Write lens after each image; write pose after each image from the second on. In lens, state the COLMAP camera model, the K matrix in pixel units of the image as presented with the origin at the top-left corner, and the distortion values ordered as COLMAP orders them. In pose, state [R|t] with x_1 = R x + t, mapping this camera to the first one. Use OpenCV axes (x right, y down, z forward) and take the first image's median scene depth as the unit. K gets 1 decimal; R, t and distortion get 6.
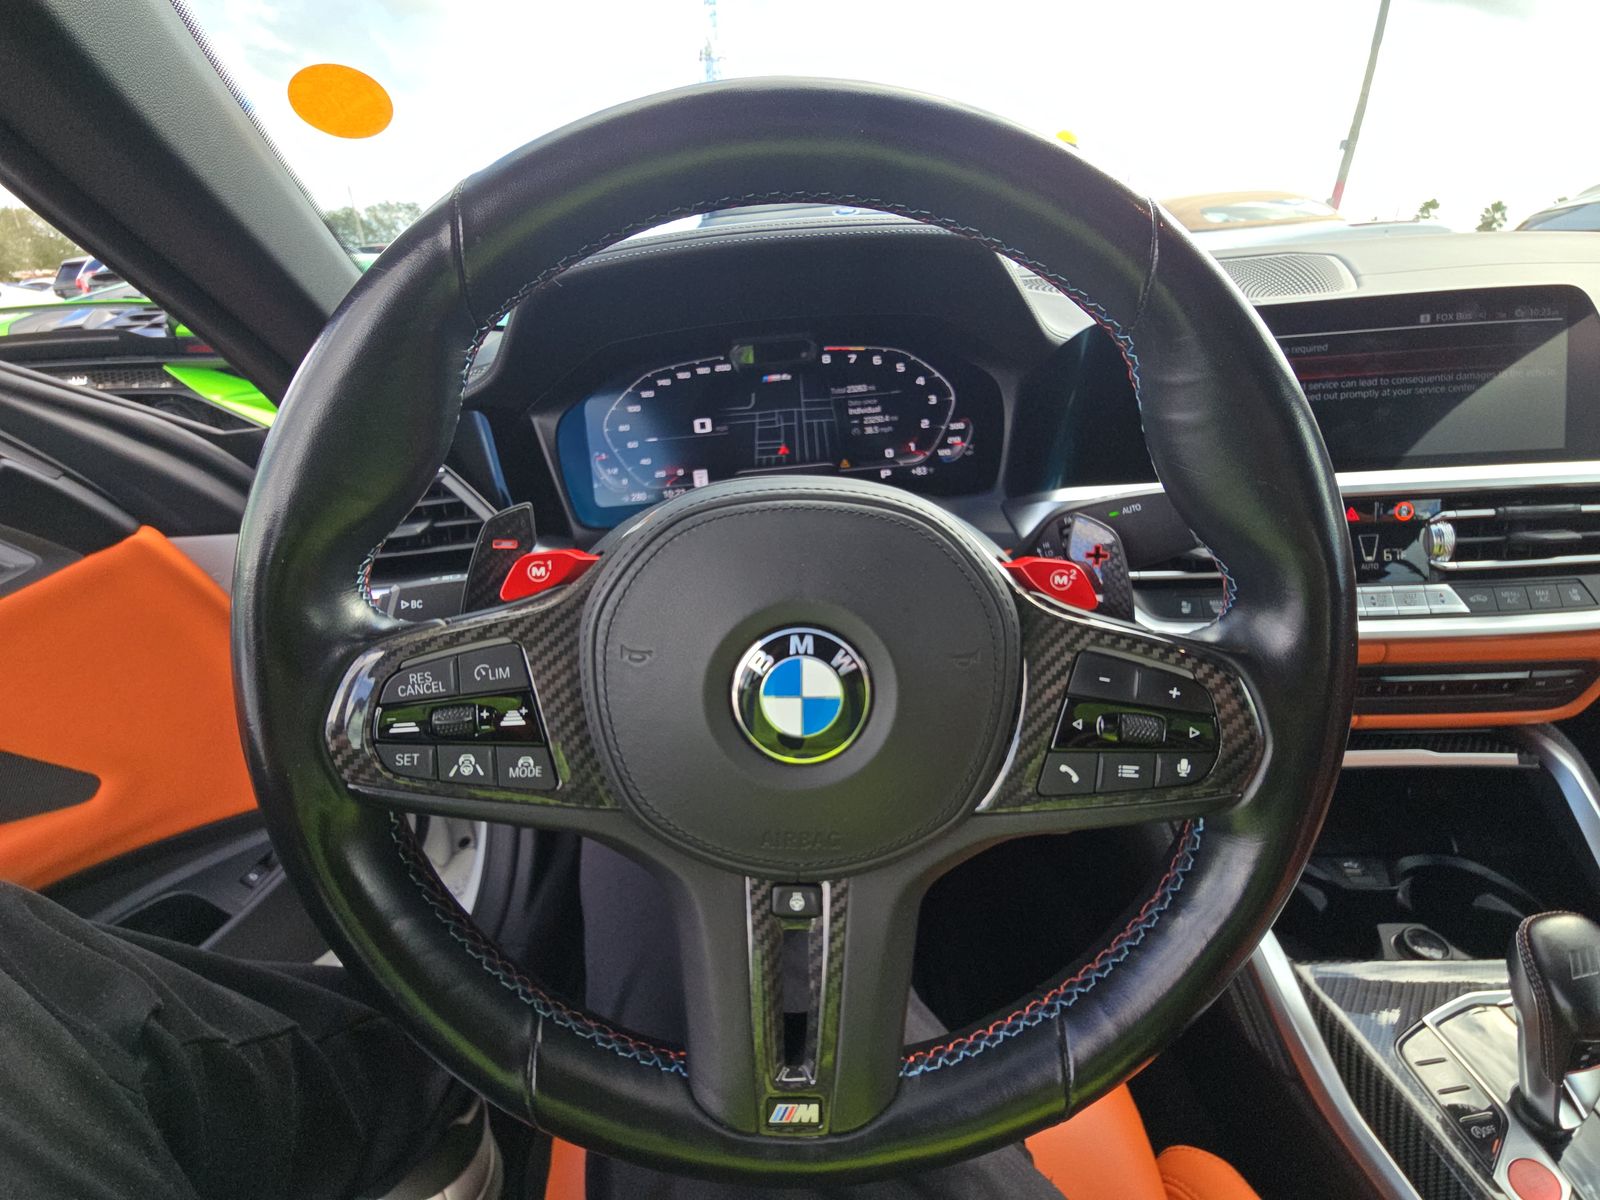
lens RADIAL K [[640.5, 0, 788.1], [0, 640.5, 592.0], [0, 0, 1]] dist [-0.000483, -0.002474]
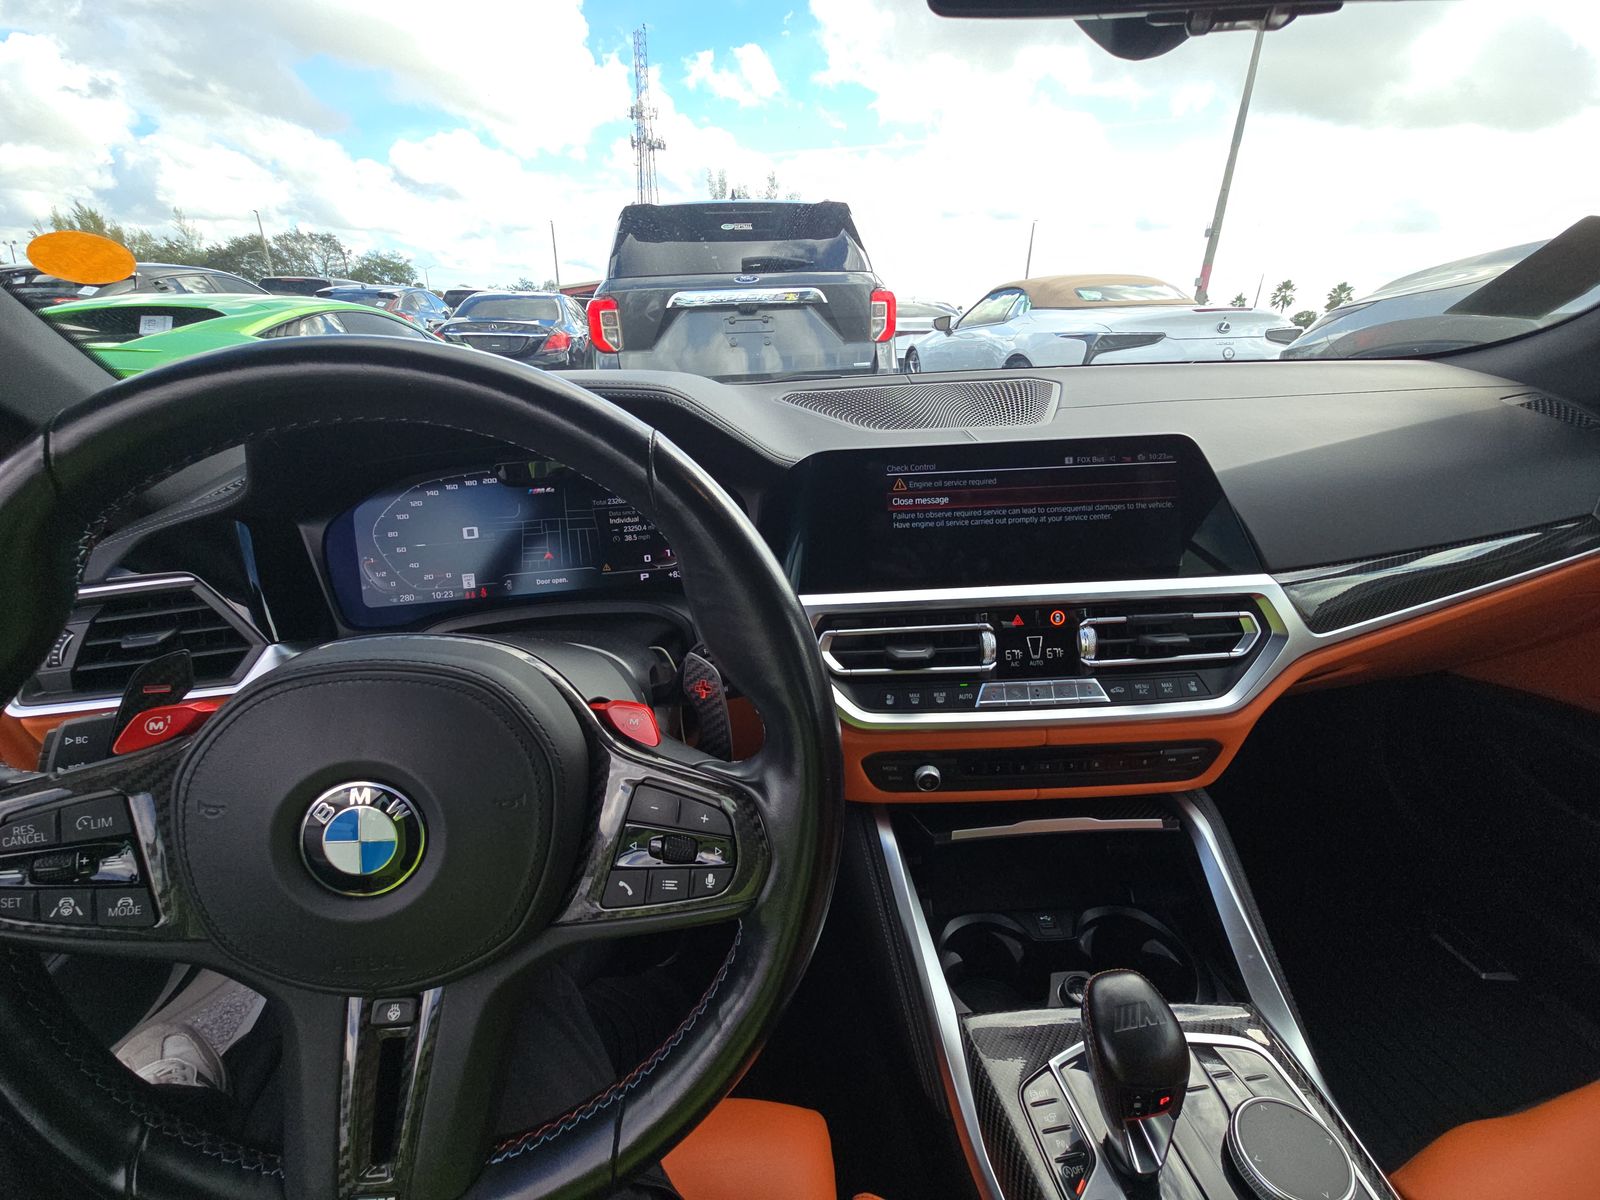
lens RADIAL K [[640.5, 0, 804.3], [0, 640.5, 586.9], [0, 0, 1]] dist [-0.000483, -0.002474]
pose [[0.994153, -0.000412, 0.107983, 0.314355], [0.006918, 0.998182, -0.059877, -0.101232], [-0.107762, 0.060274, 0.992348, -0.129090]]
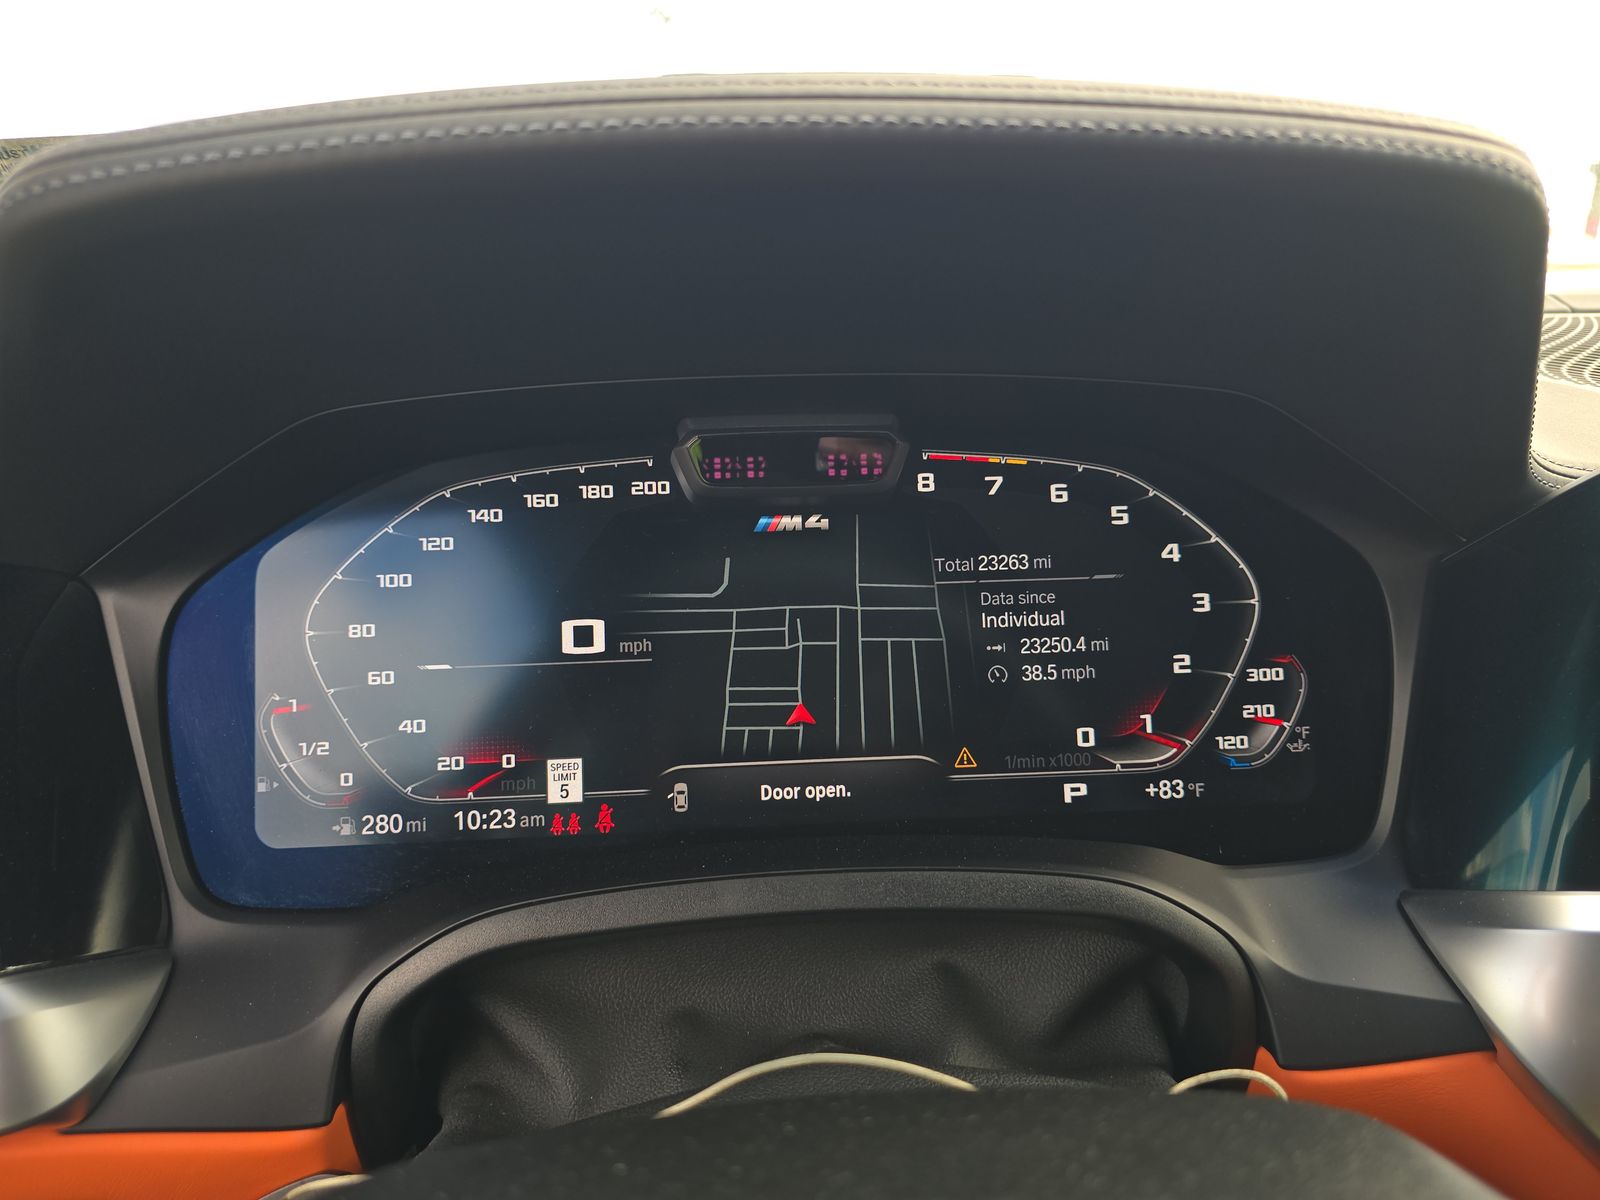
lens RADIAL K [[1051.8, 0, 812.2], [0, 1051.8, 597.5], [0, 0, 1]] dist [0.004325, -0.001625]
pose [[0.997397, 0.057279, 0.043788, -0.031007], [-0.048613, 0.982779, -0.178277, -0.183660], [-0.053246, 0.175685, 0.983006, 0.406662]]
